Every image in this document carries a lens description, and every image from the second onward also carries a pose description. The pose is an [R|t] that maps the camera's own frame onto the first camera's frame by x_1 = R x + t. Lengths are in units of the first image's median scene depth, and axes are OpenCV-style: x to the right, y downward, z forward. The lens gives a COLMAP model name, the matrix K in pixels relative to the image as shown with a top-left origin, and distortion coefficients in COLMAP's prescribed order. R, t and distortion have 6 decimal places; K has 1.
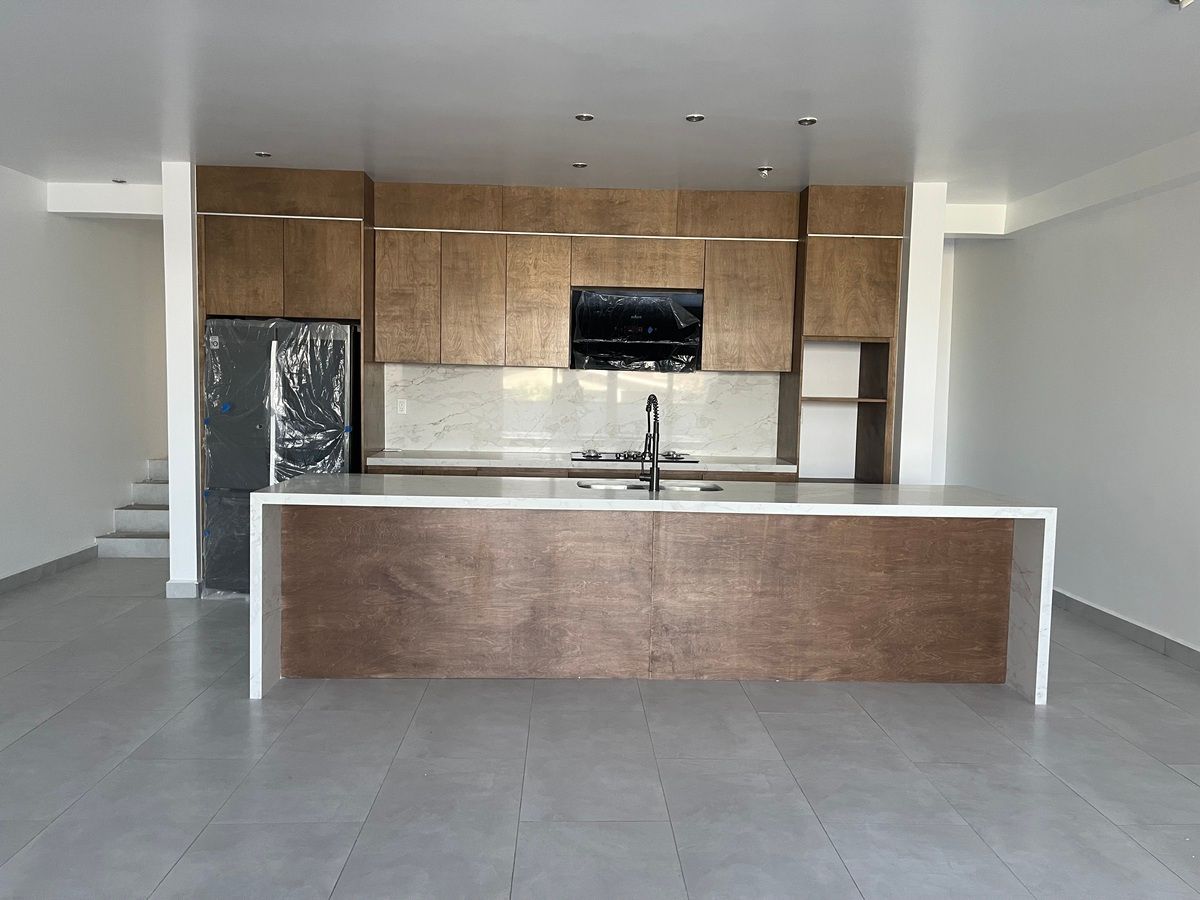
lens RADIAL K [[888.0, 0, 597.4], [0, 888.0, 454.4], [0, 0, 1]] dist [0.036755, -0.019771]
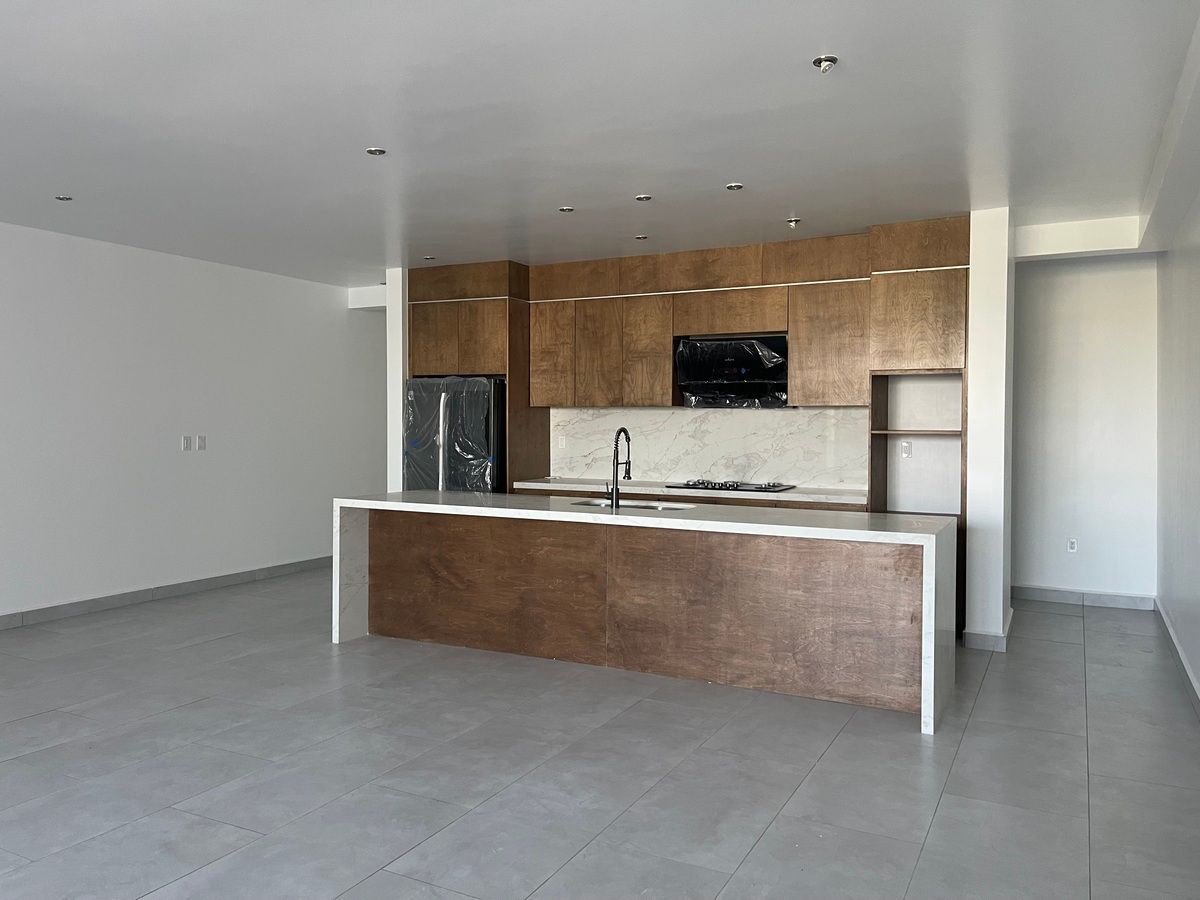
lens RADIAL K [[888.0, 0, 607.3], [0, 888.0, 442.6], [0, 0, 1]] dist [0.036755, -0.019771]
pose [[0.874679, -0.005698, -0.484669, 0.484774], [-0.024465, 0.998137, -0.055885, 0.015388], [0.484084, 0.060739, 0.872911, -0.040015]]
